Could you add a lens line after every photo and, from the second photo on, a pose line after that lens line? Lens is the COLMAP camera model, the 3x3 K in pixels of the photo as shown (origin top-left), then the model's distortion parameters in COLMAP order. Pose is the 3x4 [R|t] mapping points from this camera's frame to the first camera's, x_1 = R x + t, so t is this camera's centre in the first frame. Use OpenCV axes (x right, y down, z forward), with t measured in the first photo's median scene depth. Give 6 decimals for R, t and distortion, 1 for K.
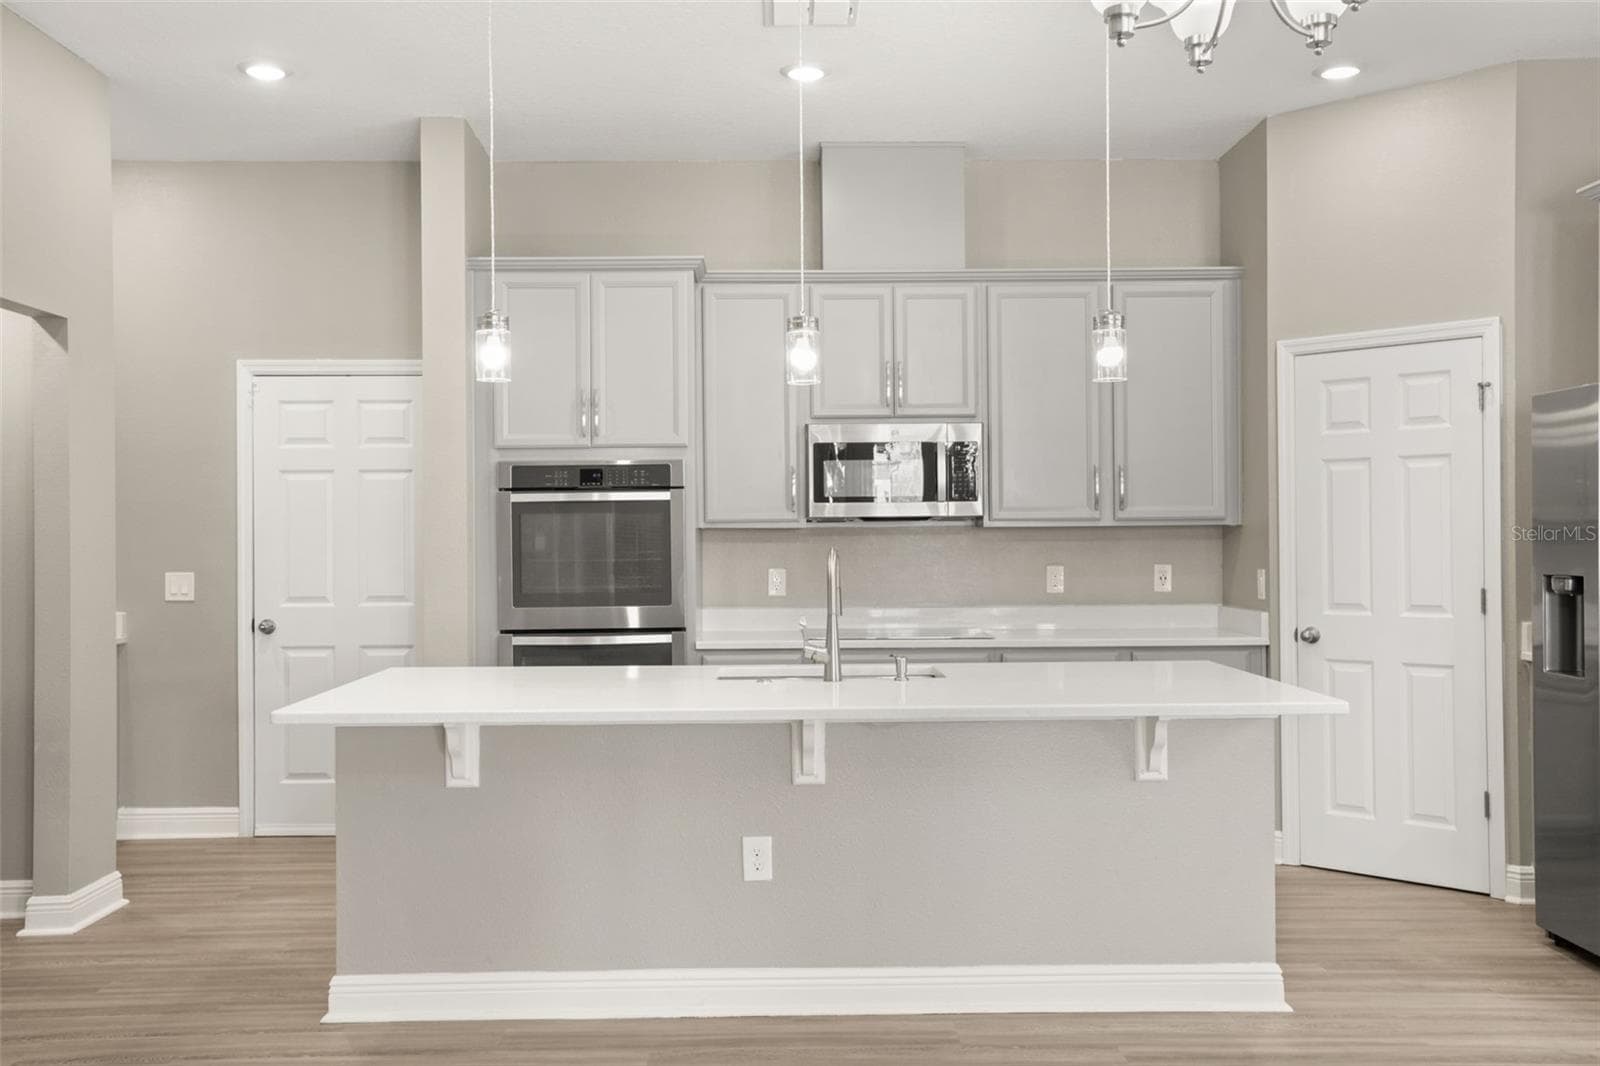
lens RADIAL K [[1479.0, 0, 800.0], [0, 1479.0, 533.0], [0, 0, 1]] dist [0.031676, 0.007942]
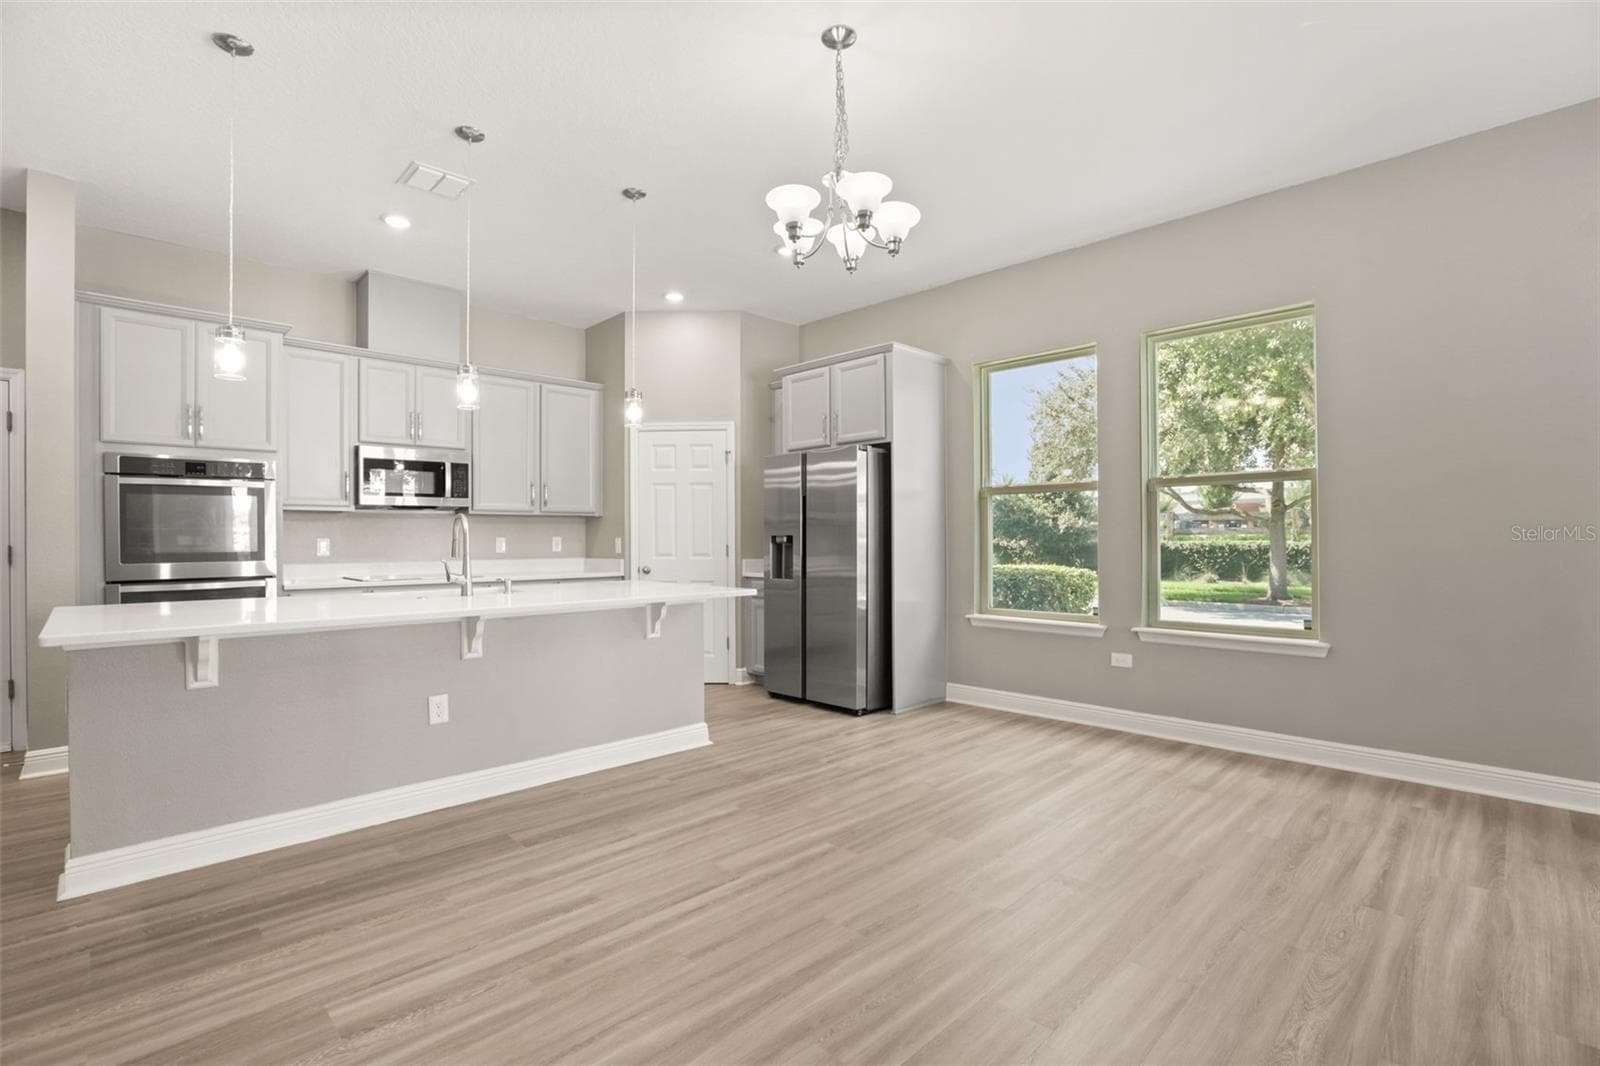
lens RADIAL K [[733.1, 0, 803.6], [0, 733.1, 539.1], [0, 0, 1]] dist [-0.053514, 0.019673]
pose [[0.725983, 0.002511, 0.687708, -0.201599], [-0.001707, 0.999997, -0.001849, 0.030539], [-0.687711, 0.000169, 0.725985, 0.136788]]
